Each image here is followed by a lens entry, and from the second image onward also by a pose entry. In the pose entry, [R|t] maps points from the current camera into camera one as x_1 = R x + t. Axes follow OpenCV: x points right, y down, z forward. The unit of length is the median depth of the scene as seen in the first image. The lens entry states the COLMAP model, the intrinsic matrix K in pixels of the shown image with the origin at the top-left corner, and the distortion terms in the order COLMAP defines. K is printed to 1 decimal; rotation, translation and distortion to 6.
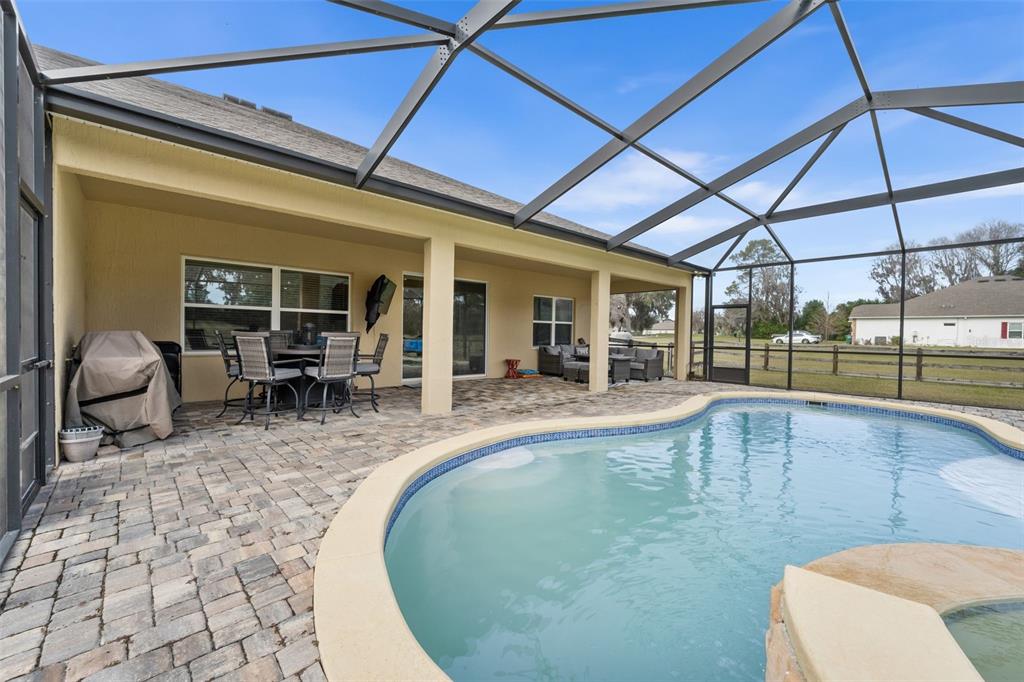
lens RADIAL K [[421.1, 0, 513.6], [0, 421.1, 336.5], [0, 0, 1]] dist [-0.003973, 0.001000]
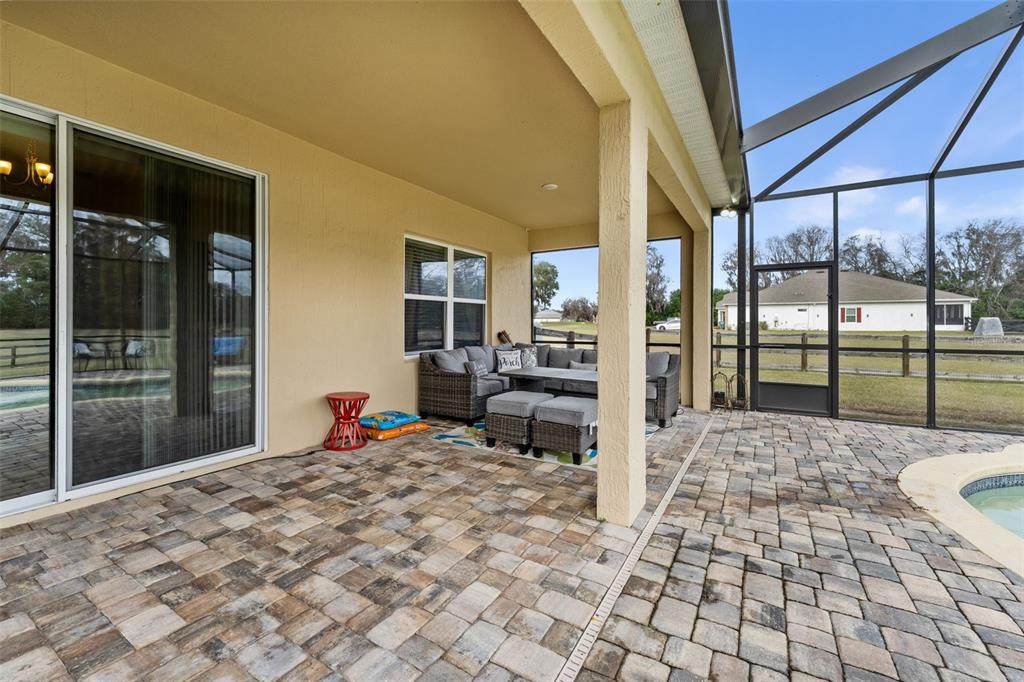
lens RADIAL K [[421.1, 0, 519.2], [0, 421.1, 324.8], [0, 0, 1]] dist [-0.003973, 0.001000]
pose [[0.957906, -0.015520, 0.286661, 0.033579], [0.016513, 0.999863, -0.001046, -0.003718], [-0.286606, 0.005736, 0.958031, 0.529996]]
